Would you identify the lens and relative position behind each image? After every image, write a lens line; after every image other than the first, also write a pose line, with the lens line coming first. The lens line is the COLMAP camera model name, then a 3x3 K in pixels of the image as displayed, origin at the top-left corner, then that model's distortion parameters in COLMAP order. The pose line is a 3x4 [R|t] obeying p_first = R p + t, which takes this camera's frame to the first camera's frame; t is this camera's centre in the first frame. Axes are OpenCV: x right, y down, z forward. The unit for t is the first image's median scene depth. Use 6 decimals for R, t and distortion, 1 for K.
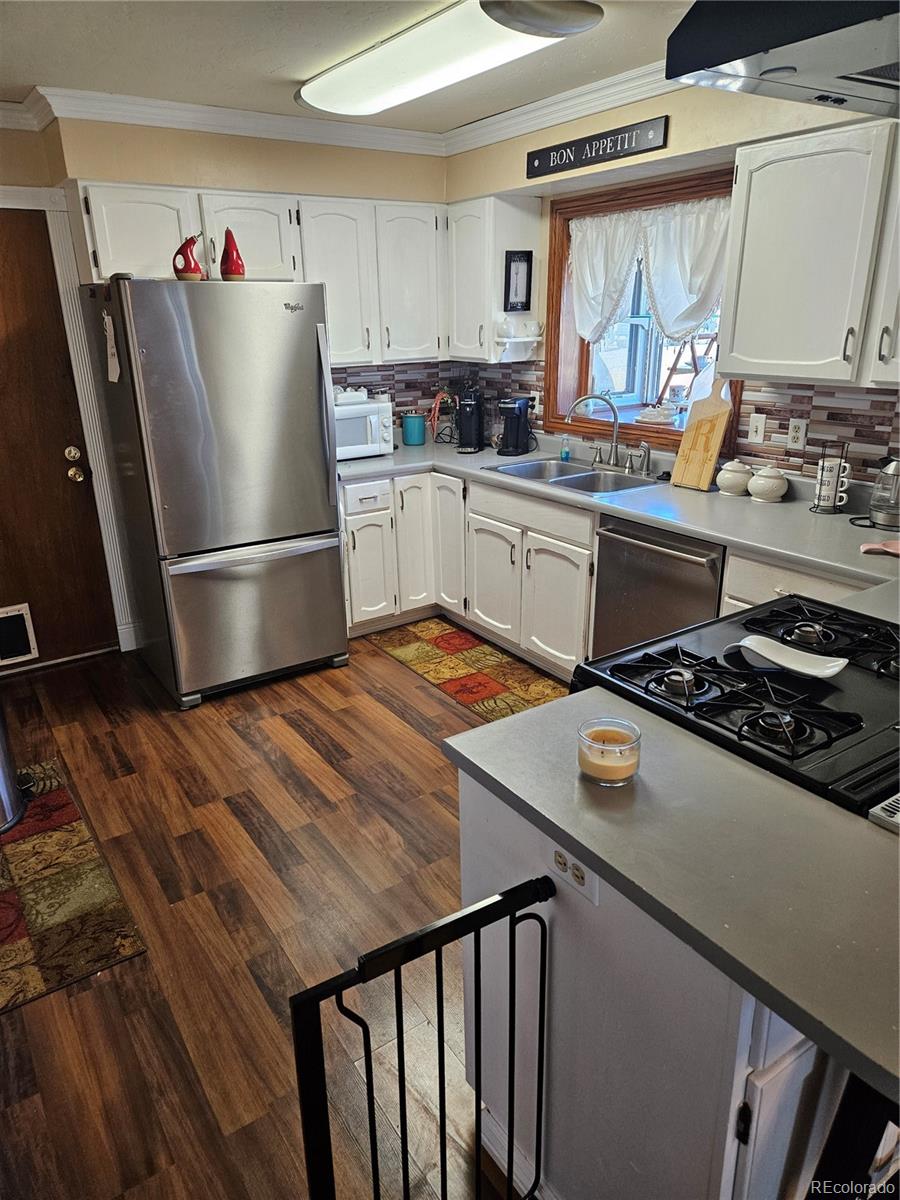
lens RADIAL K [[783.4, 0, 450.0], [0, 783.4, 600.0], [0, 0, 1]] dist [0.049375, -0.061323]
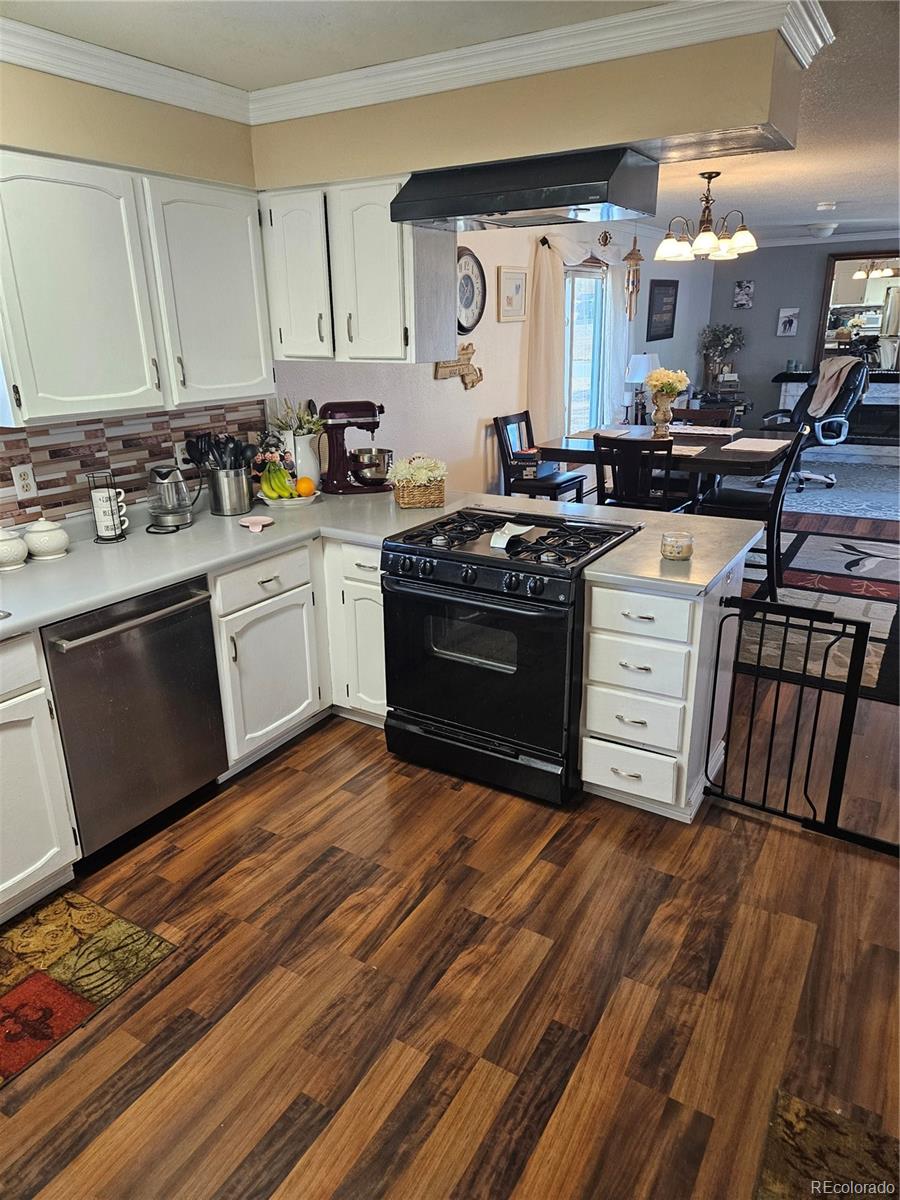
lens RADIAL K [[783.4, 0, 450.0], [0, 783.4, 600.0], [0, 0, 1]] dist [0.049375, -0.061323]
pose [[-0.415017, -0.265652, 0.870167, -0.639264], [0.340596, 0.841511, 0.419348, -0.342363], [-0.843656, 0.470412, -0.258761, 0.983763]]
